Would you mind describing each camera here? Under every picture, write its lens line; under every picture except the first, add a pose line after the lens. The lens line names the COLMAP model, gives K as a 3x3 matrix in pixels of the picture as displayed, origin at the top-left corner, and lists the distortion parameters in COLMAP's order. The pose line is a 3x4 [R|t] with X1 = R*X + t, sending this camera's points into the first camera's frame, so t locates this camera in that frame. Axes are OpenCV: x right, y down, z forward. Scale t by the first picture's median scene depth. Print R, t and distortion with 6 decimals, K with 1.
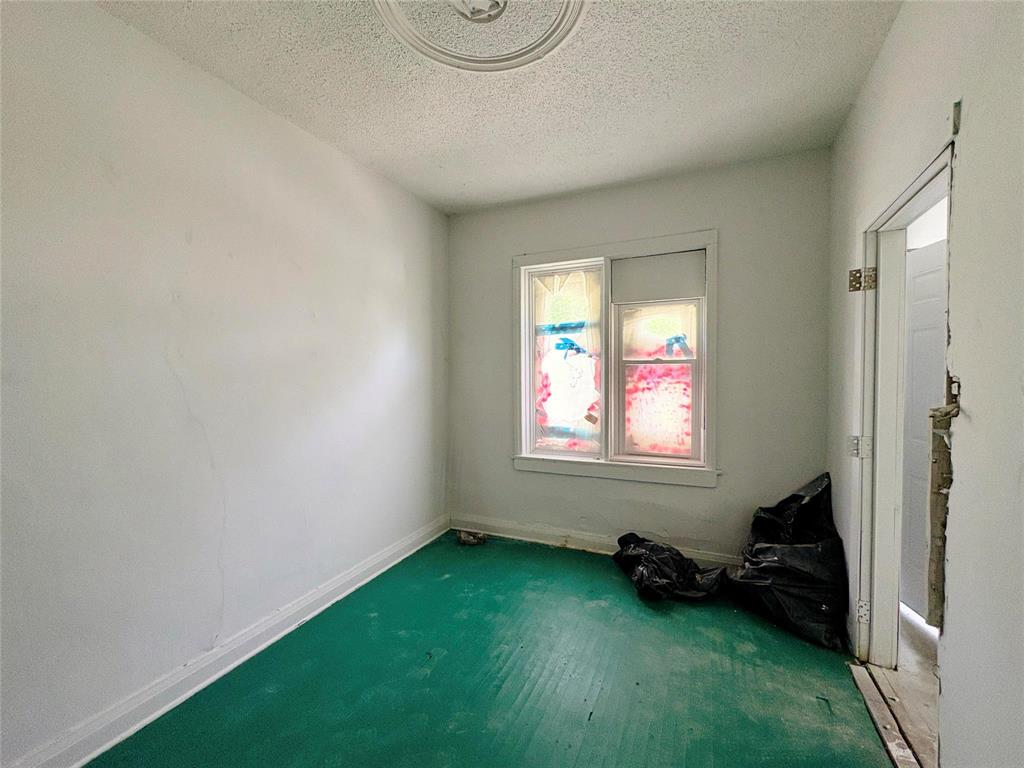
lens RADIAL K [[416.7, 0, 512.0], [0, 416.7, 384.0], [0, 0, 1]] dist [-0.000769, -0.000041]
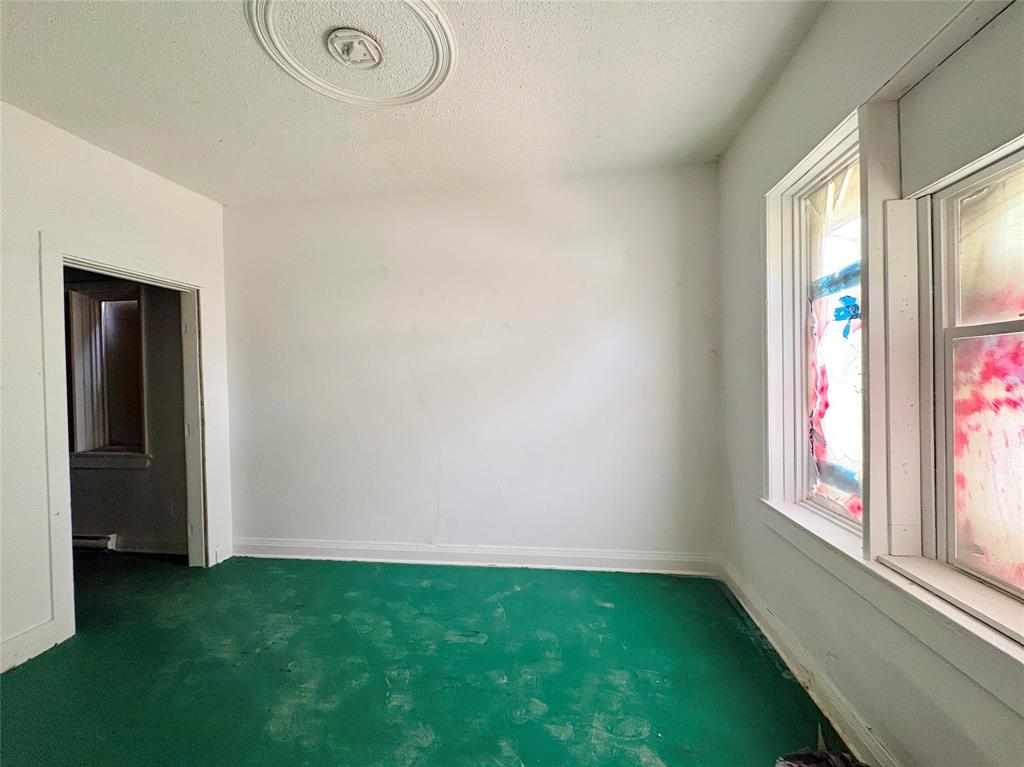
lens RADIAL K [[416.7, 0, 512.0], [0, 416.7, 383.5], [0, 0, 1]] dist [-0.000769, -0.000041]
pose [[0.290077, 0.013919, -0.956902, 0.529518], [-0.013890, 0.999850, 0.010333, -0.002741], [0.956902, 0.010294, 0.290227, 0.485767]]
